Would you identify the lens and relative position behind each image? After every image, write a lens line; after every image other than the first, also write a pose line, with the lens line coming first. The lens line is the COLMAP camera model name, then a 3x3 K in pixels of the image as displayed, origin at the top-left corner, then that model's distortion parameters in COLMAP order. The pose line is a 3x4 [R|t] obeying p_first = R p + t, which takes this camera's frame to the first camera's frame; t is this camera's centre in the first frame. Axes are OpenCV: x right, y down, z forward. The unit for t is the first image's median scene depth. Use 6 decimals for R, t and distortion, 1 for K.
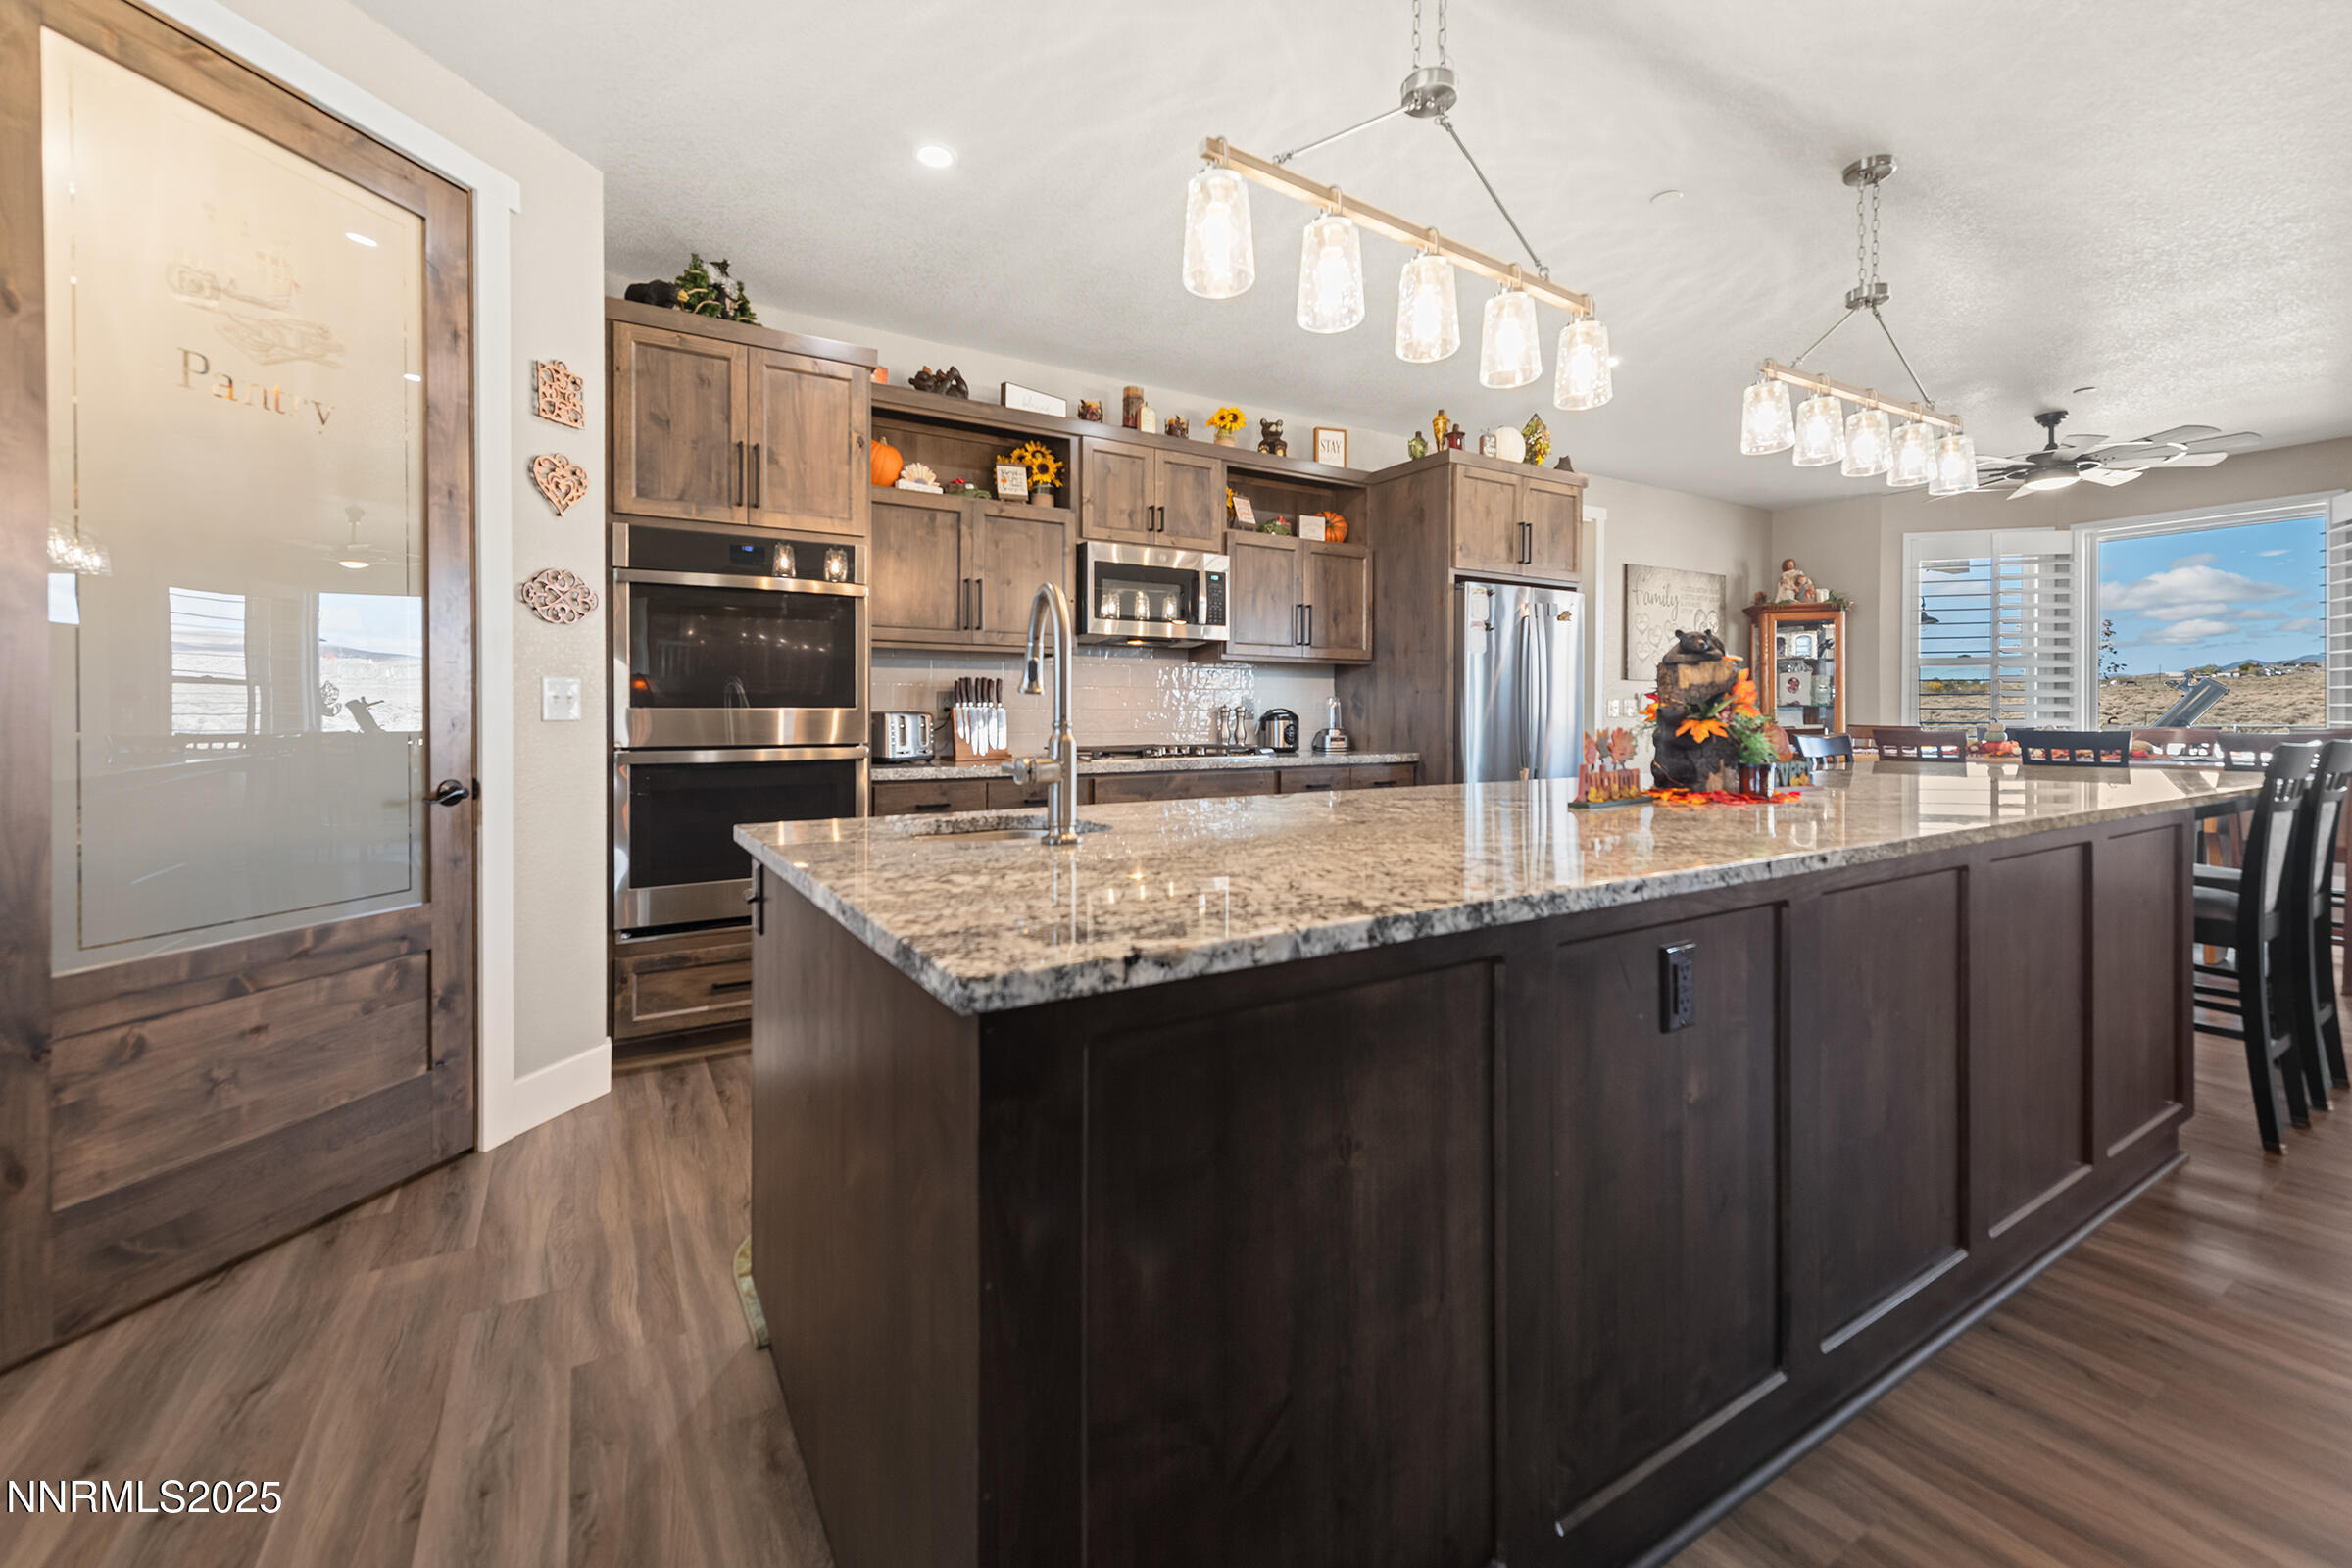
lens RADIAL K [[964.9, 0, 1179.0], [0, 964.9, 735.8], [0, 0, 1]] dist [0.000077, -0.000275]
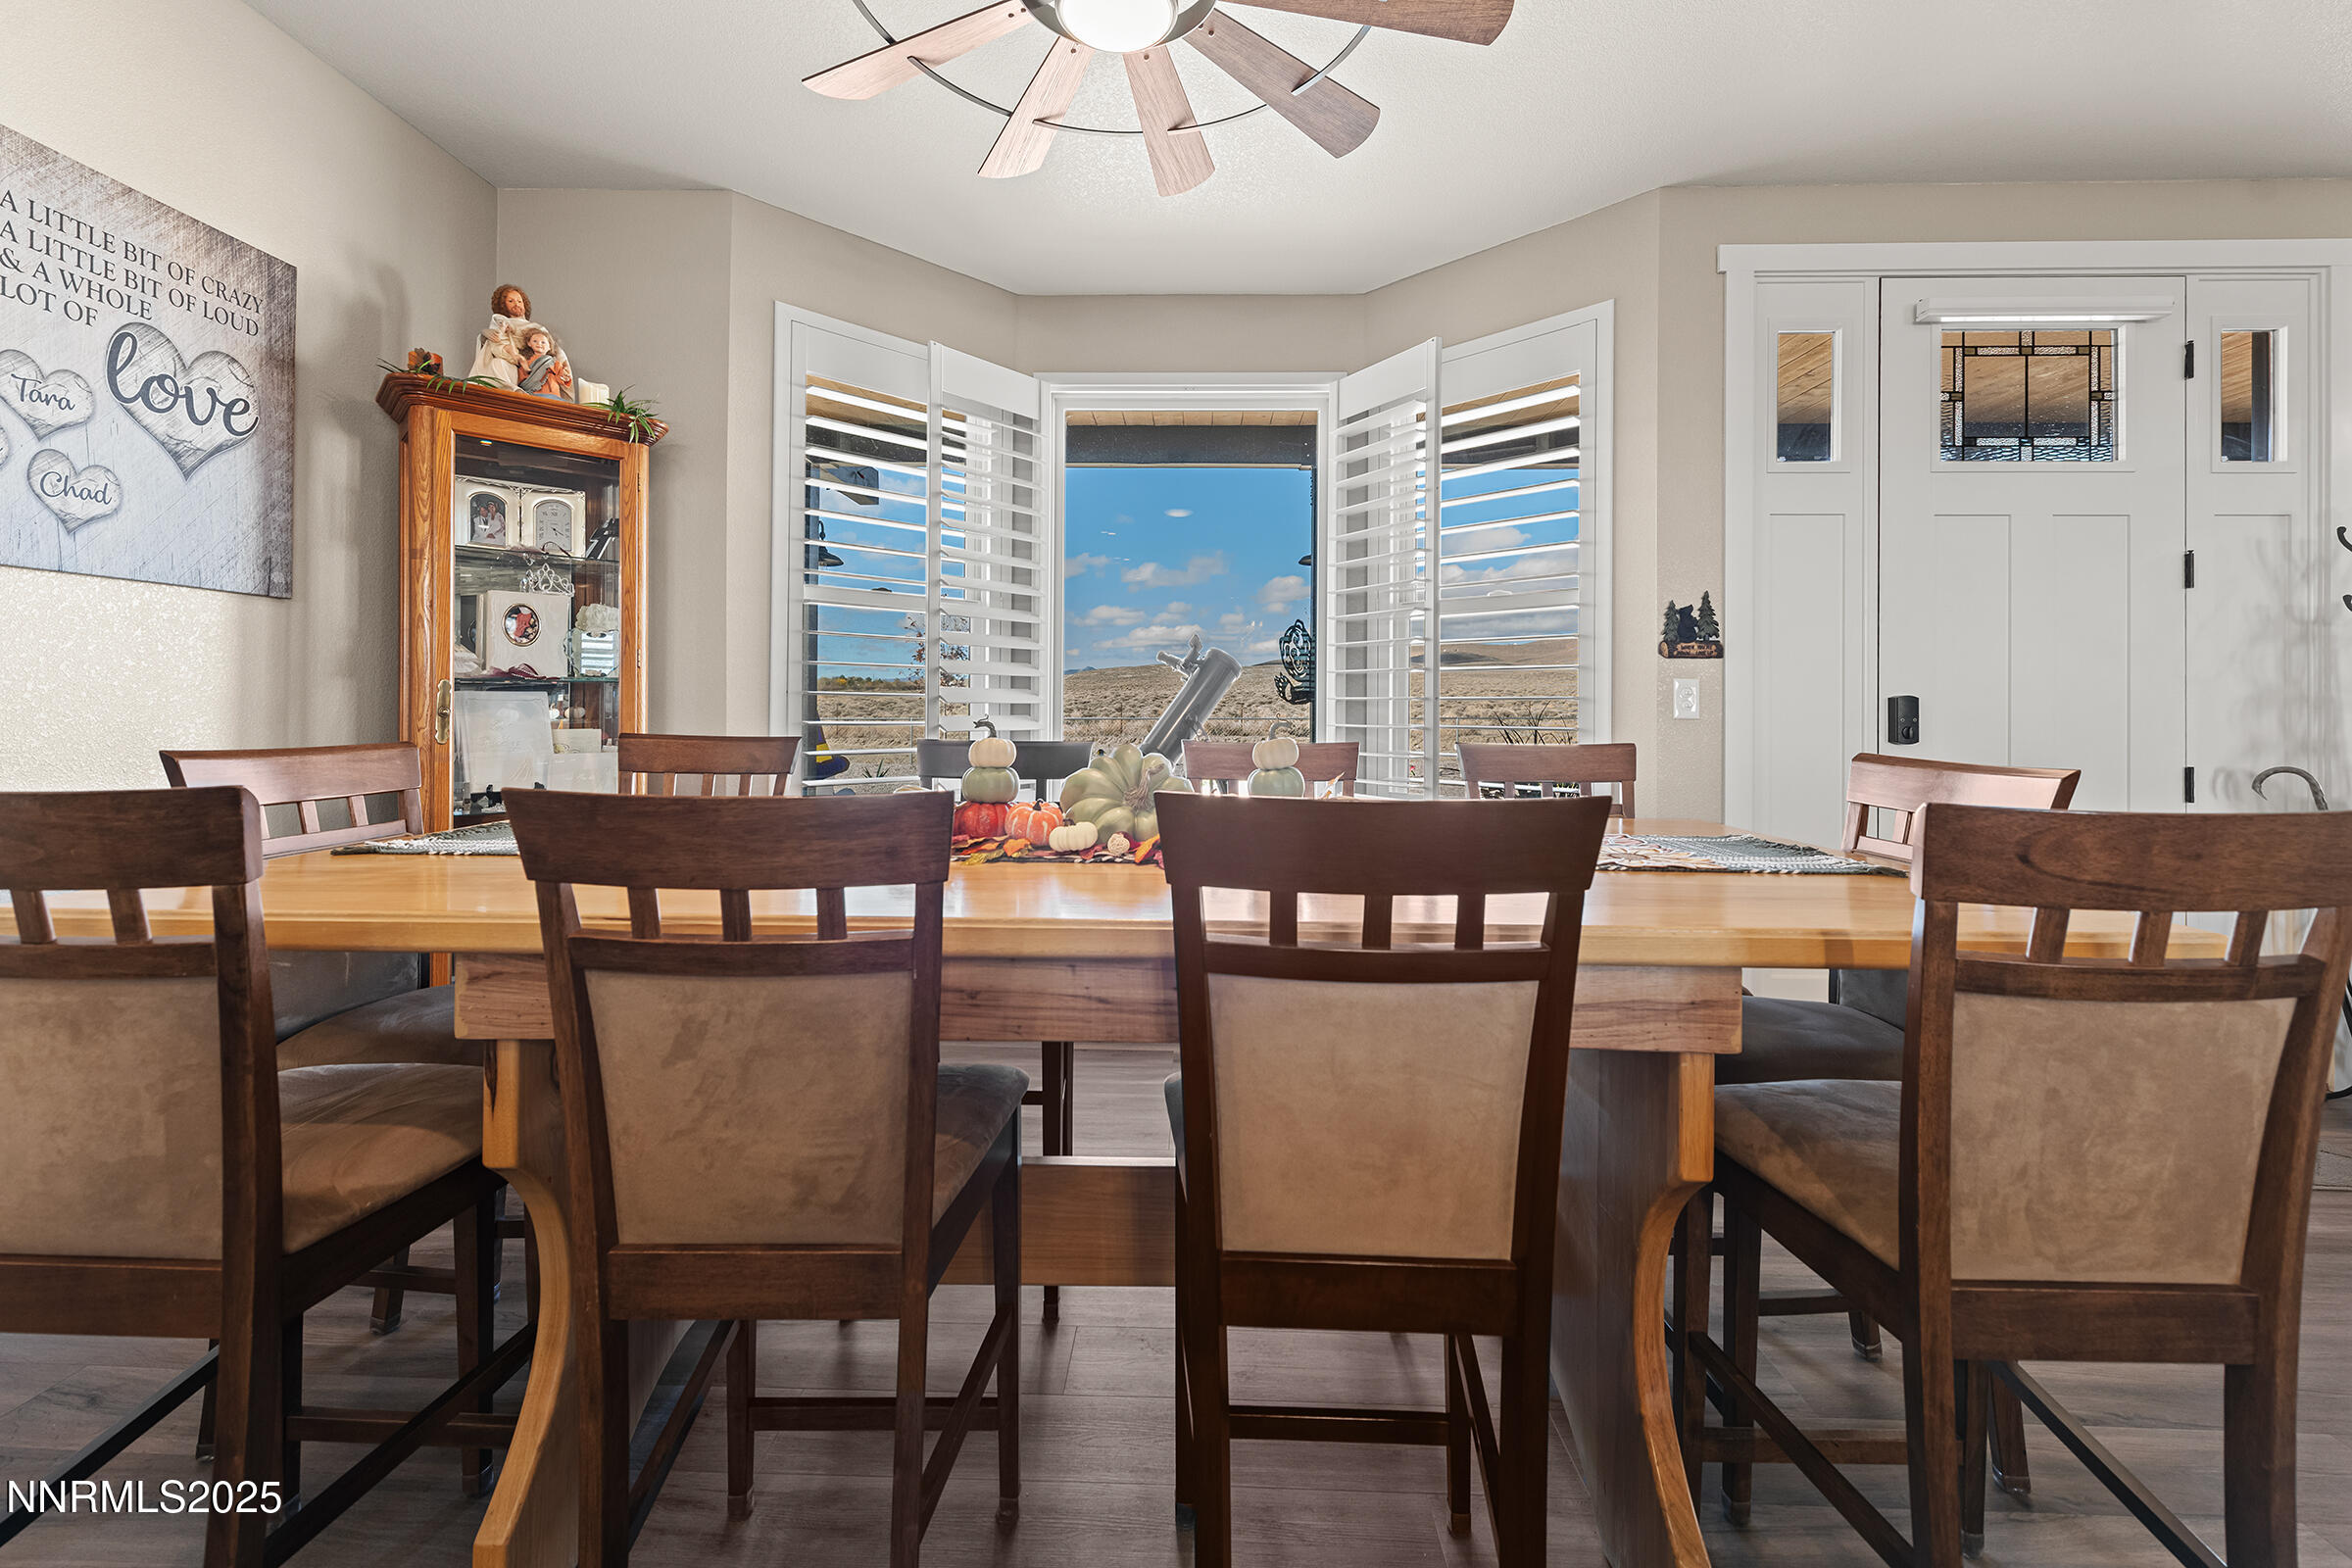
lens RADIAL K [[964.9, 0, 1179.0], [0, 964.9, 735.8], [0, 0, 1]] dist [0.000077, -0.000275]
pose [[0.539977, -0.009934, 0.841621, 0.834635], [0.003695, 0.999949, 0.009432, -0.019792], [-0.841672, -0.001983, 0.539986, 1.058152]]
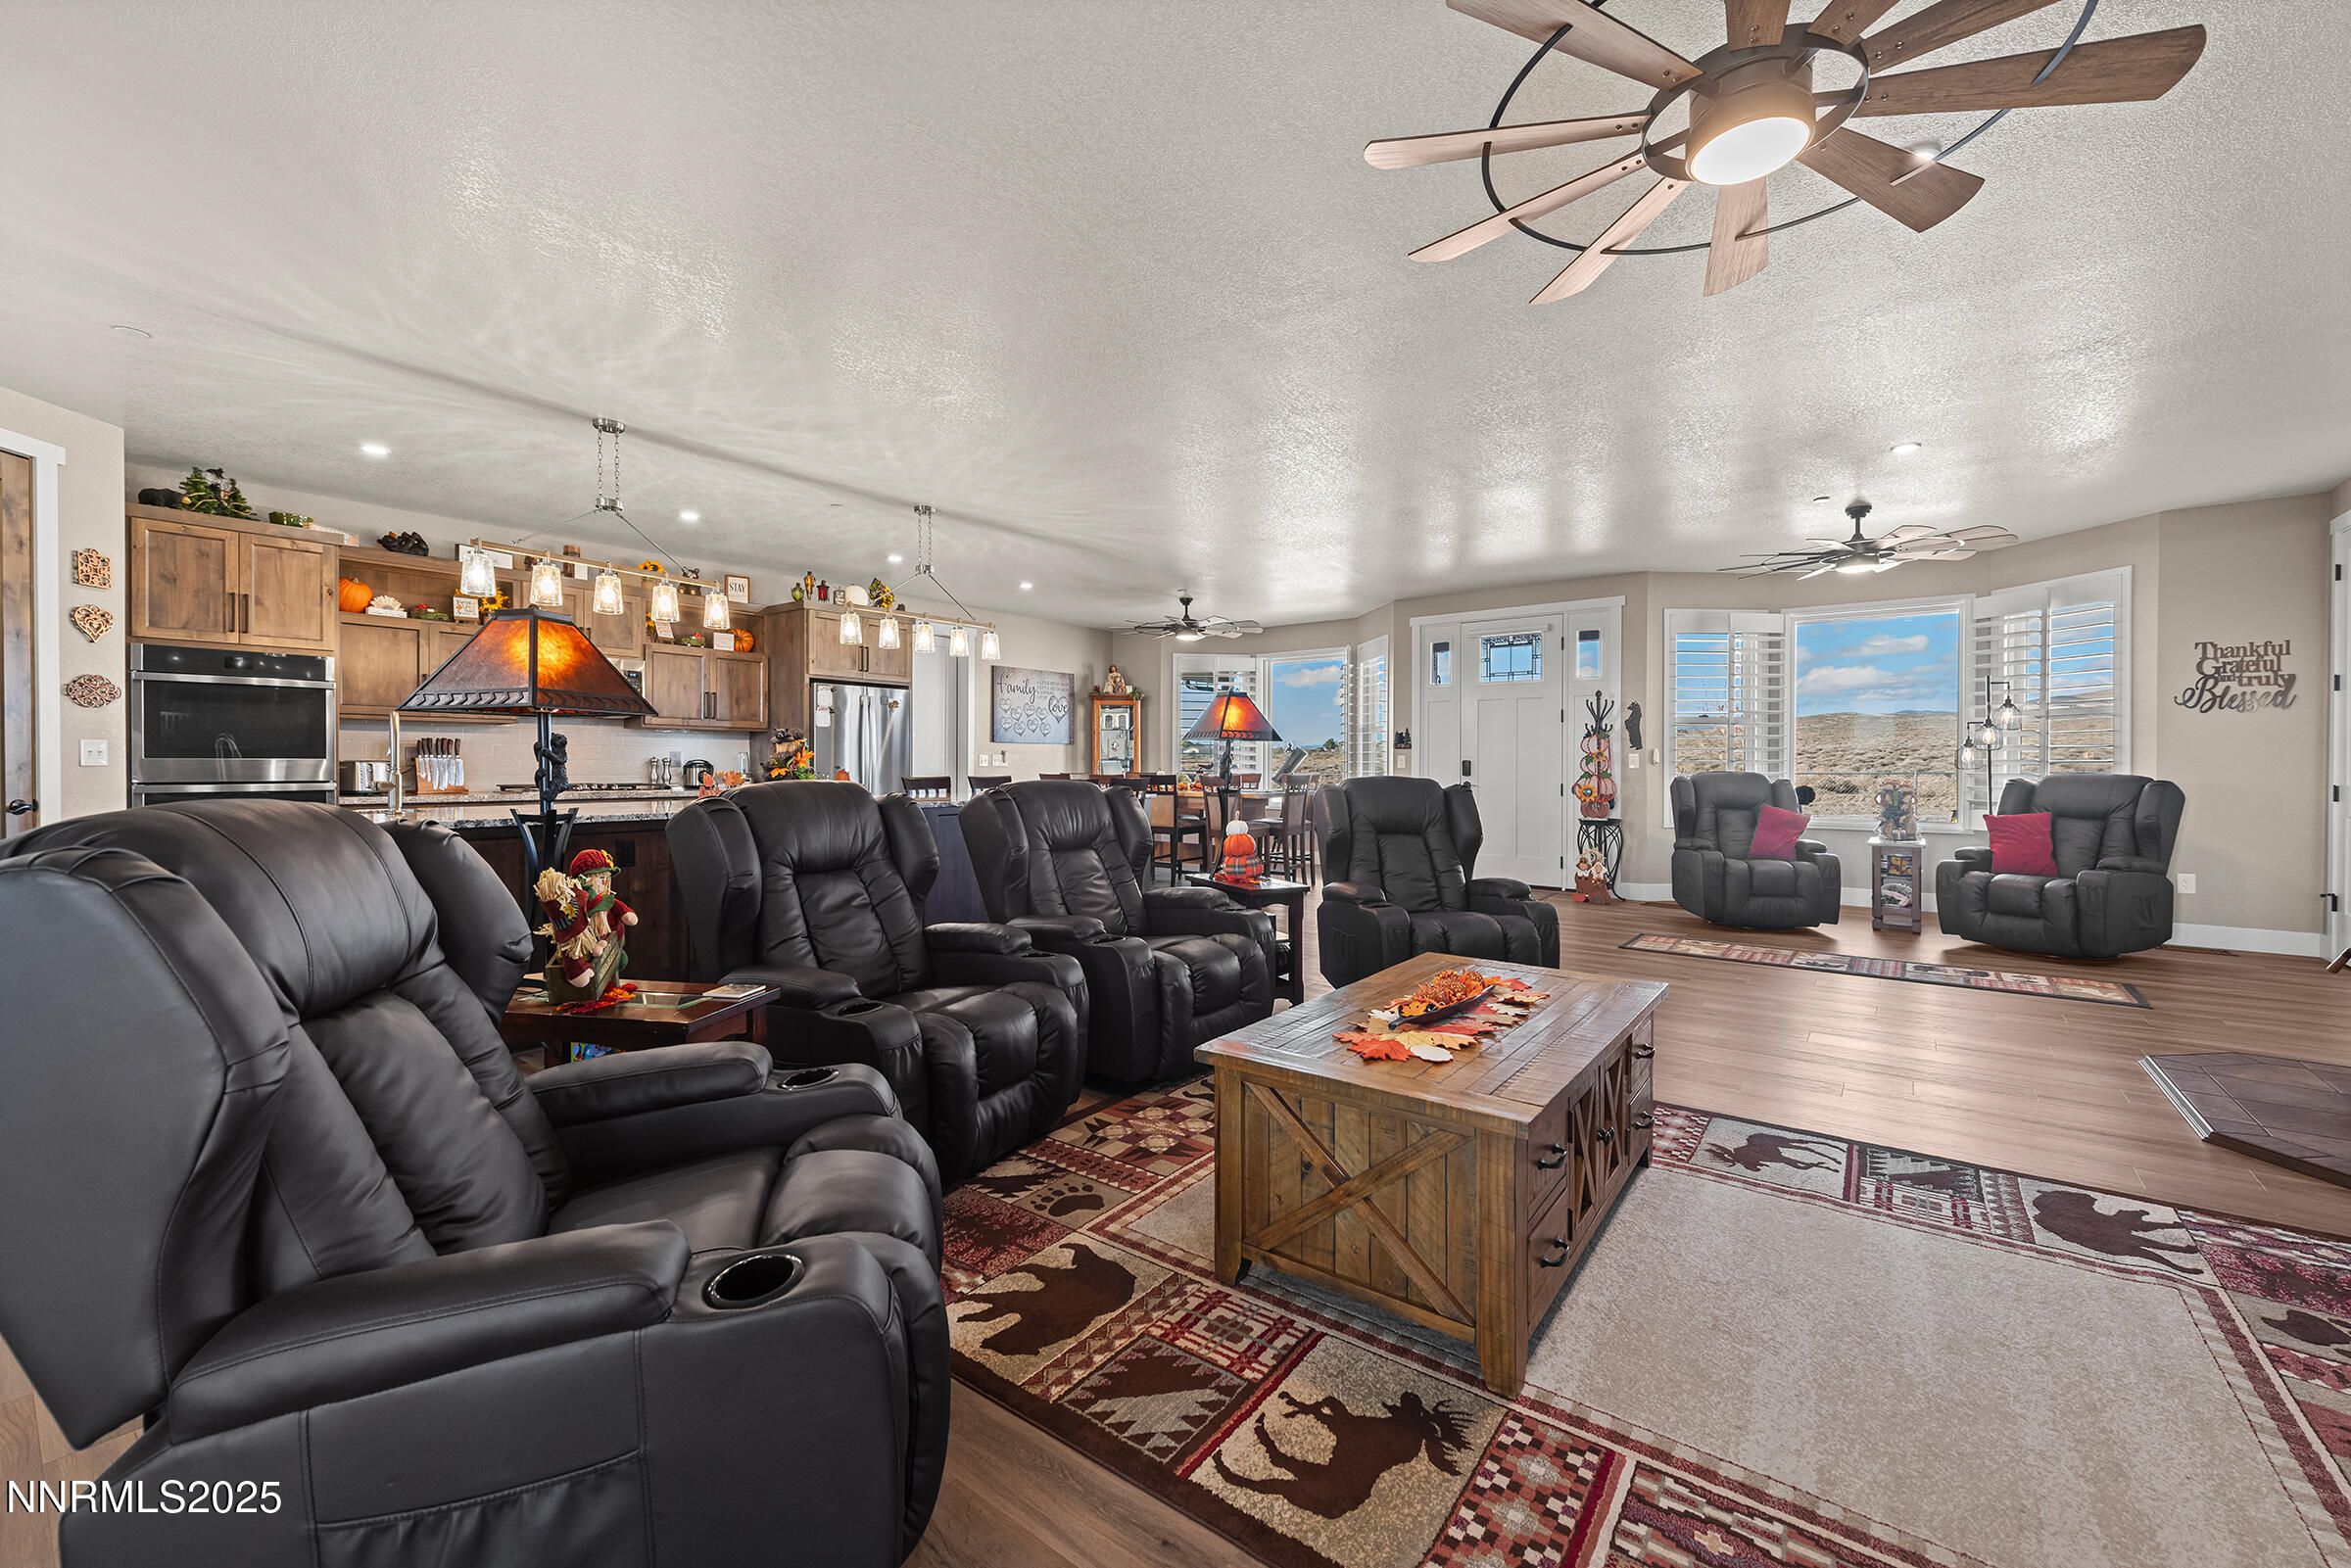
lens RADIAL K [[930.1, 0, 1175.5], [0, 930.1, 784.0], [0, 0, 1]] dist [-0.000489, -0.000395]
pose [[0.933085, -0.003344, 0.359640, 0.348077], [0.003696, 0.999993, -0.000289, 0.015299], [-0.359637, 0.001599, 0.933091, -0.775574]]
